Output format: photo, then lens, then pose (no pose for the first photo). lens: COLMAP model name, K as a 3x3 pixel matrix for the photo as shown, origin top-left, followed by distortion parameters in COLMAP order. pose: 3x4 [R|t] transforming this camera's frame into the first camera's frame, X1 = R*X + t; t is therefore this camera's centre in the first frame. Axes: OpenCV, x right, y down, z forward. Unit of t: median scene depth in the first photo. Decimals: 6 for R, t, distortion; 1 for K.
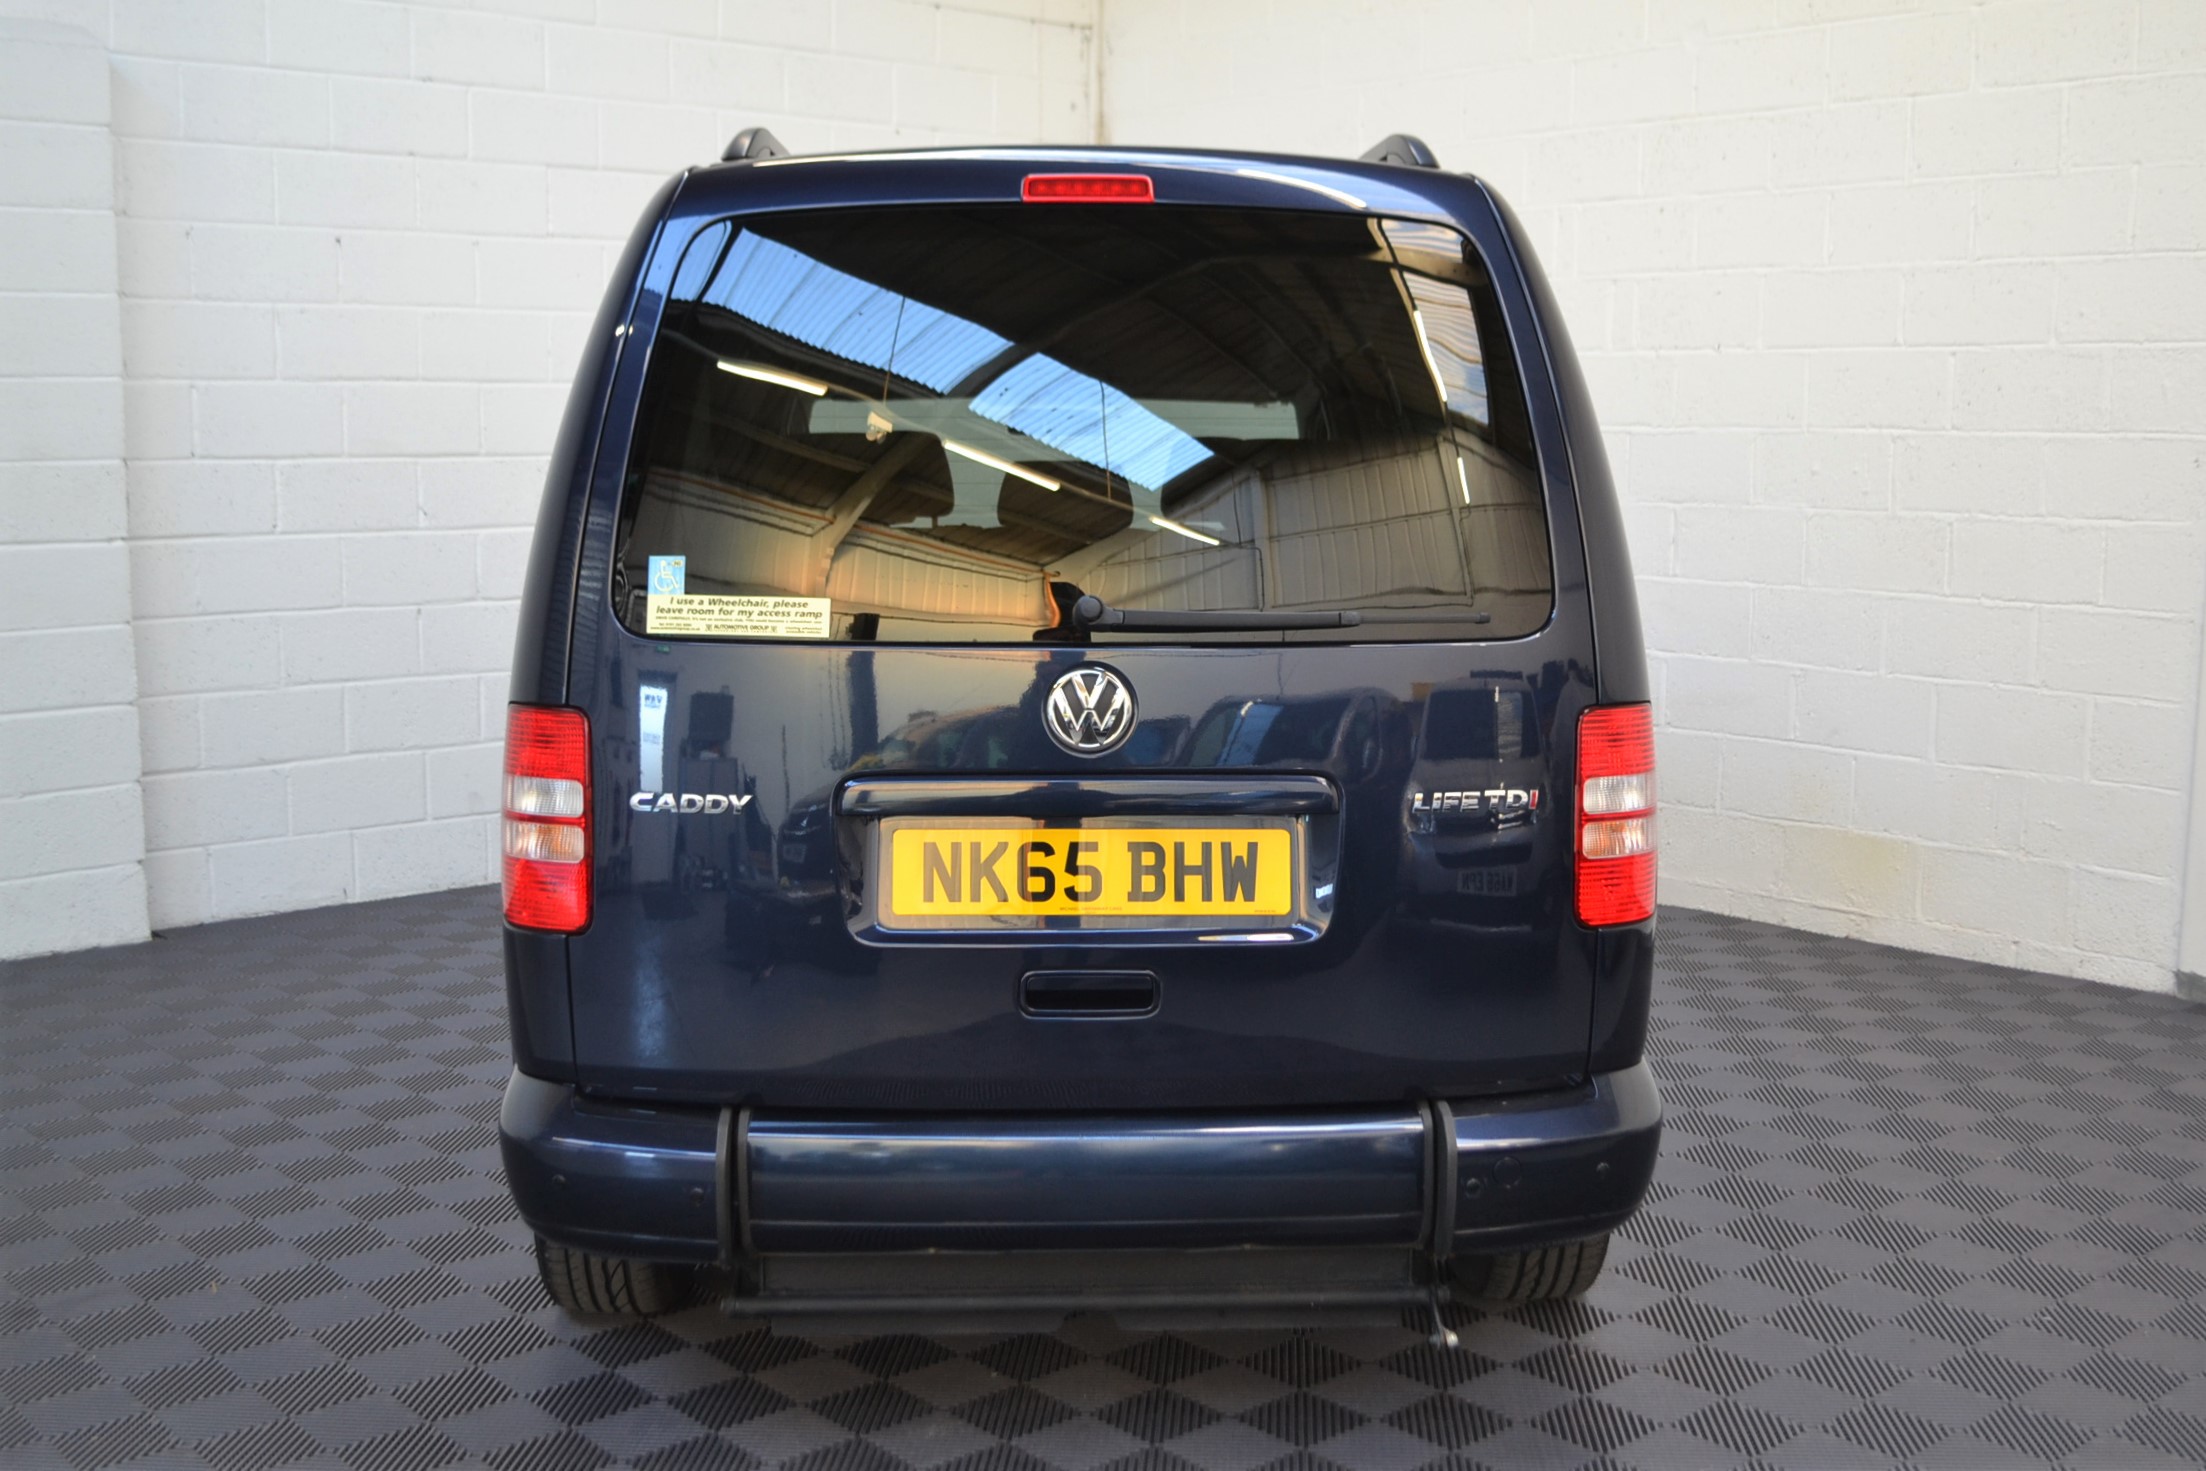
lens RADIAL K [[2257.7, 0, 1079.7], [0, 2257.7, 736.5], [0, 0, 1]] dist [-0.000346, 0.004251]
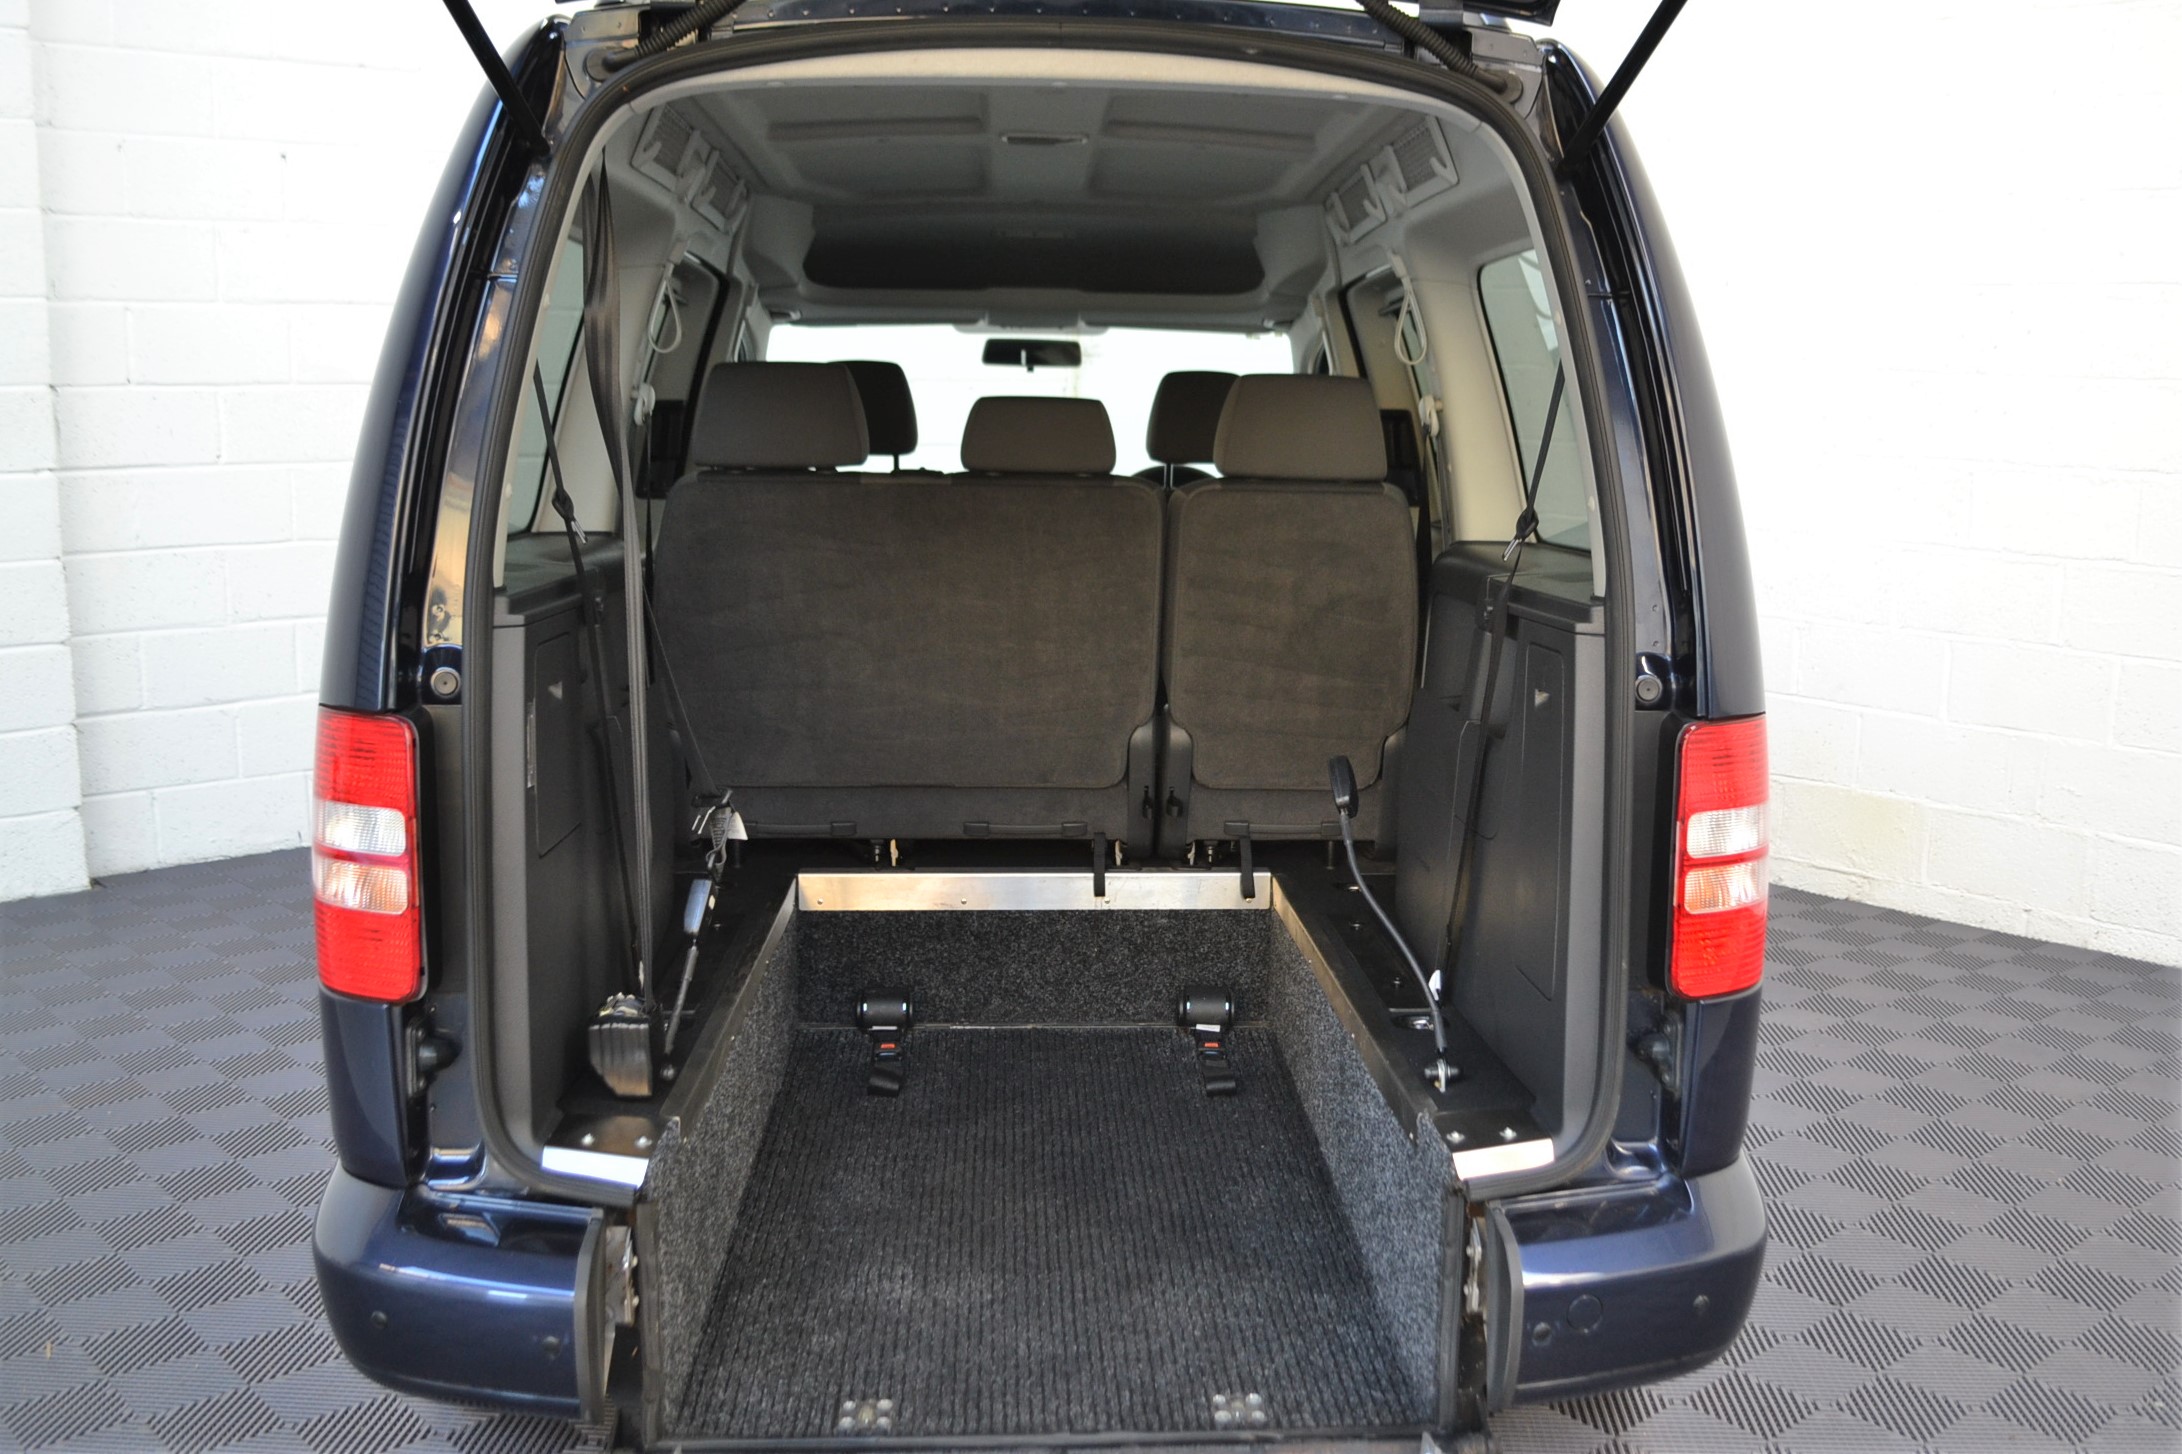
lens RADIAL K [[2058.3, 0, 1091.0], [0, 2058.3, 727.0], [0, 0, 1]] dist [-0.064823, 0.080763]
pose [[0.999865, 0.008129, 0.014253, 0.002347], [-0.008698, 0.999147, 0.040377, -0.018583], [-0.013913, -0.040496, 0.999083, 0.140235]]
